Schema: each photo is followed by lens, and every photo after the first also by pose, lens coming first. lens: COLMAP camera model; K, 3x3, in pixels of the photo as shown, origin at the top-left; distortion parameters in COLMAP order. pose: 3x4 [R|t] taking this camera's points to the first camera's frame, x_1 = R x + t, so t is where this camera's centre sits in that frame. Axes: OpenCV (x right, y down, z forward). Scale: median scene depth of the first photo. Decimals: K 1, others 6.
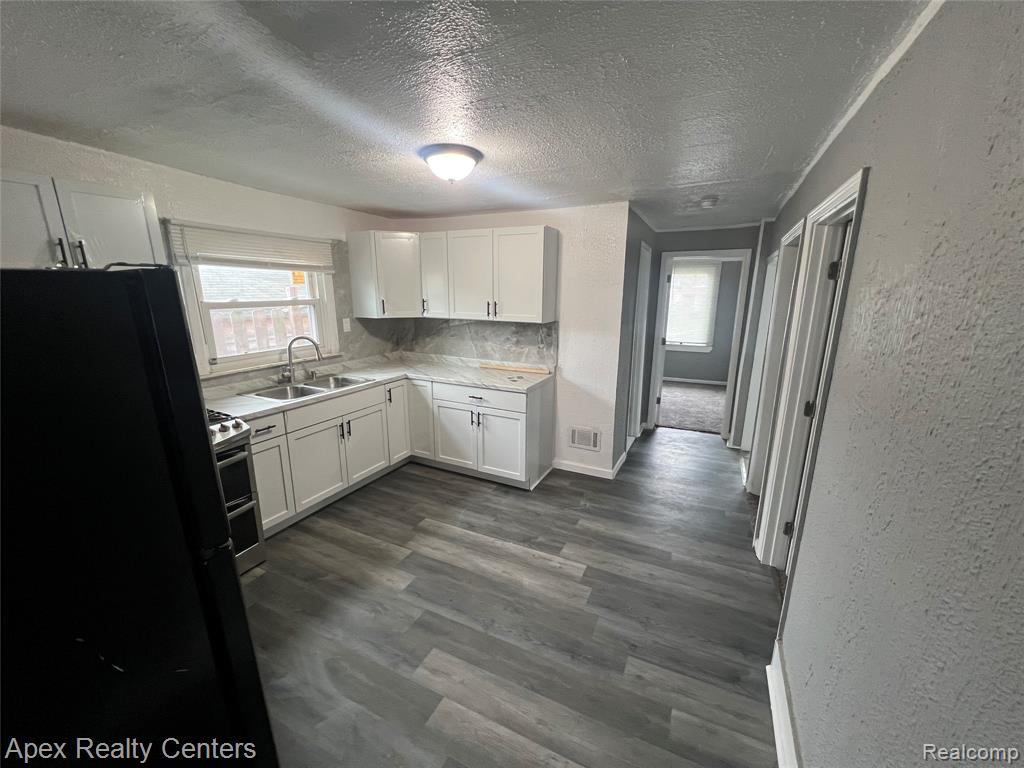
lens RADIAL K [[408.3, 0, 510.0], [0, 408.3, 386.7], [0, 0, 1]] dist [-0.001076, 0.000458]
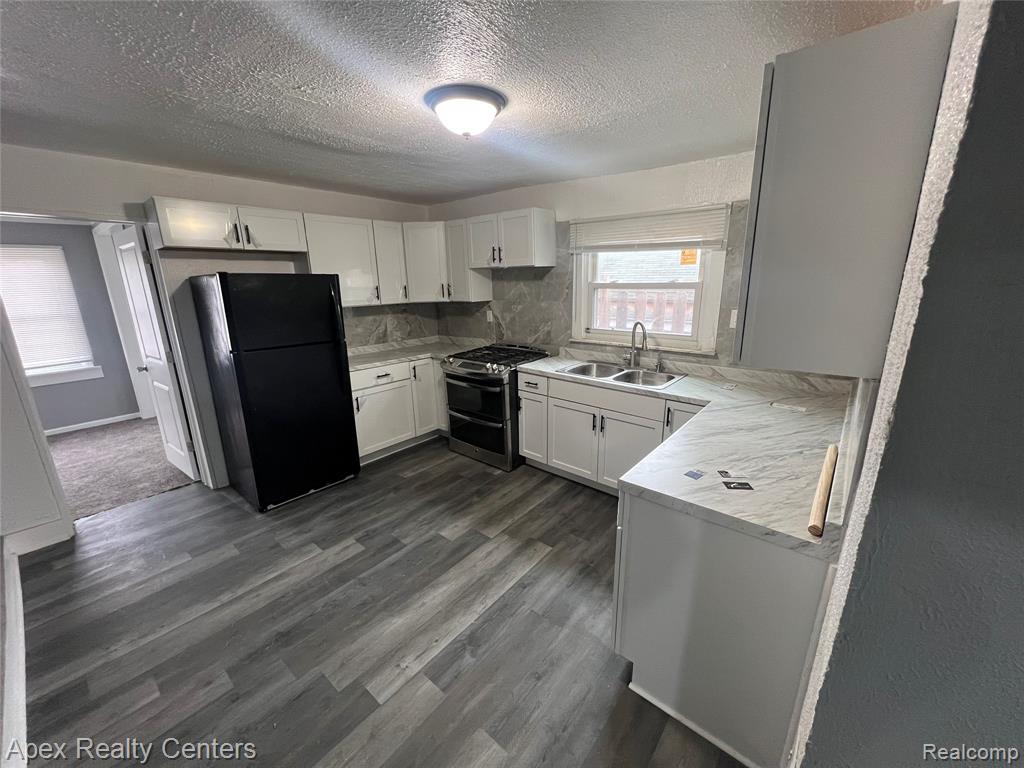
lens RADIAL K [[408.3, 0, 513.4], [0, 408.3, 383.7], [0, 0, 1]] dist [-0.001076, 0.000458]
pose [[-0.239453, 0.252651, -0.937459, 0.548555], [-0.207889, 0.929814, 0.303691, -0.244564], [0.948390, 0.267607, -0.170123, 1.045063]]
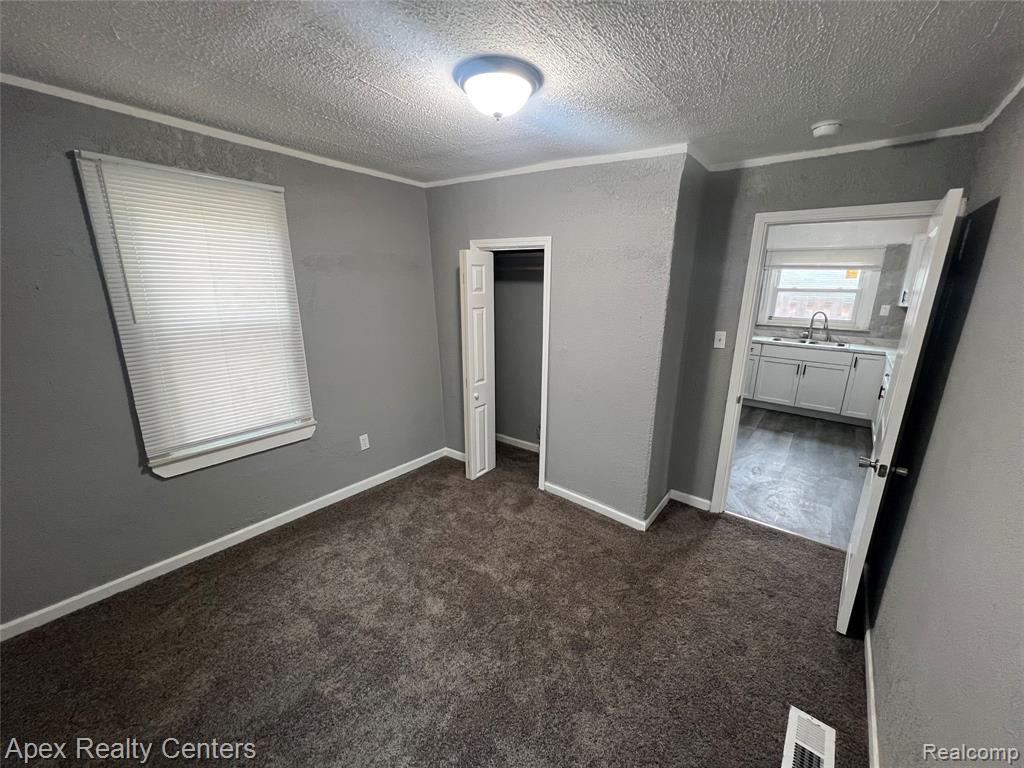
lens RADIAL K [[408.3, 0, 509.6], [0, 408.3, 383.5], [0, 0, 1]] dist [-0.001076, 0.000458]
pose [[-0.217898, 0.241028, -0.945741, 1.514598], [-0.232314, 0.928363, 0.290125, -0.047468], [0.947919, 0.282926, -0.146294, 0.179751]]
